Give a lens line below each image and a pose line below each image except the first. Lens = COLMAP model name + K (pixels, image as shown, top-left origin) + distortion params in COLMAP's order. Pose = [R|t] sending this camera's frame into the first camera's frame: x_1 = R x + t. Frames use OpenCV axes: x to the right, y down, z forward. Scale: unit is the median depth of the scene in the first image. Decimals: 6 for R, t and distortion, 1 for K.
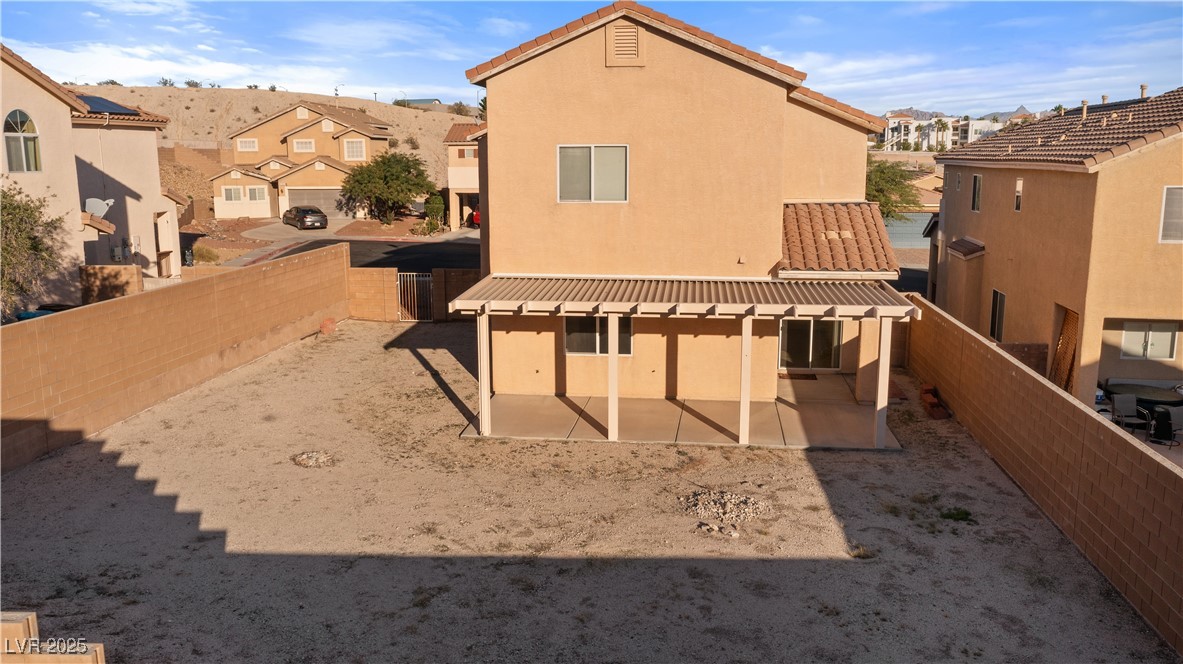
lens RADIAL K [[942.4, 0, 591.5], [0, 942.4, 323.7], [0, 0, 1]] dist [-0.016569, 0.007195]
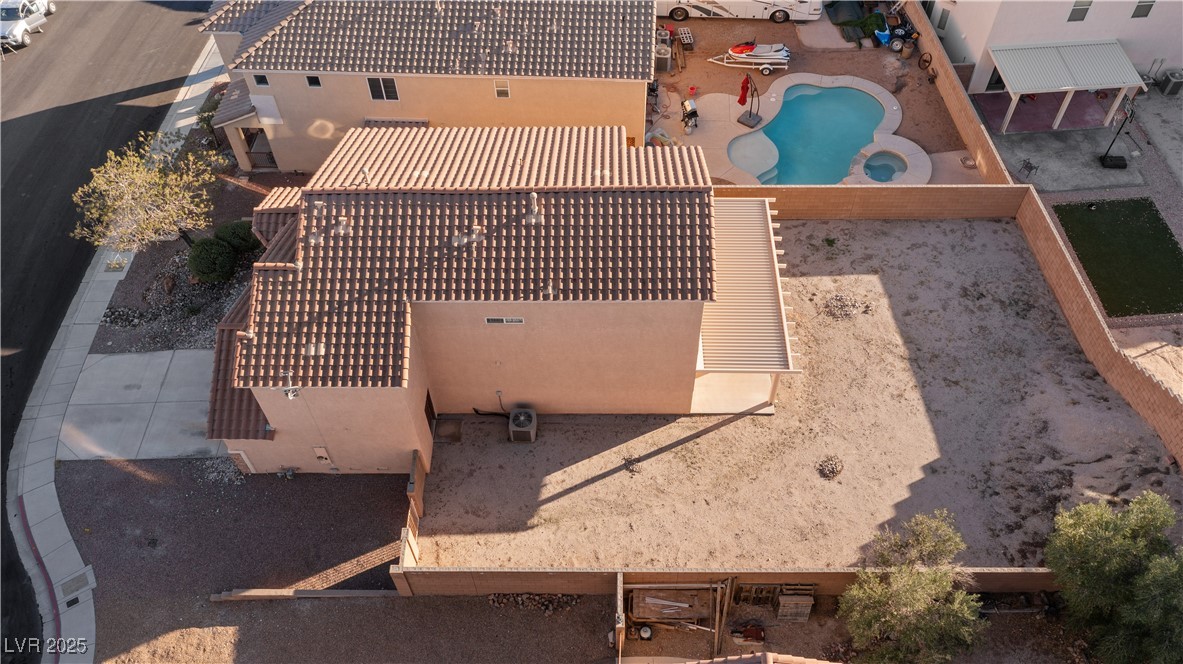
lens RADIAL K [[942.4, 0, 592.4], [0, 942.4, 323.2], [0, 0, 1]] dist [-0.016569, 0.007195]
pose [[-0.109728, -0.780885, 0.614962, -1.330095], [0.191036, 0.590594, 0.784030, -1.827927], [-0.975431, 0.203510, 0.084373, 1.382619]]
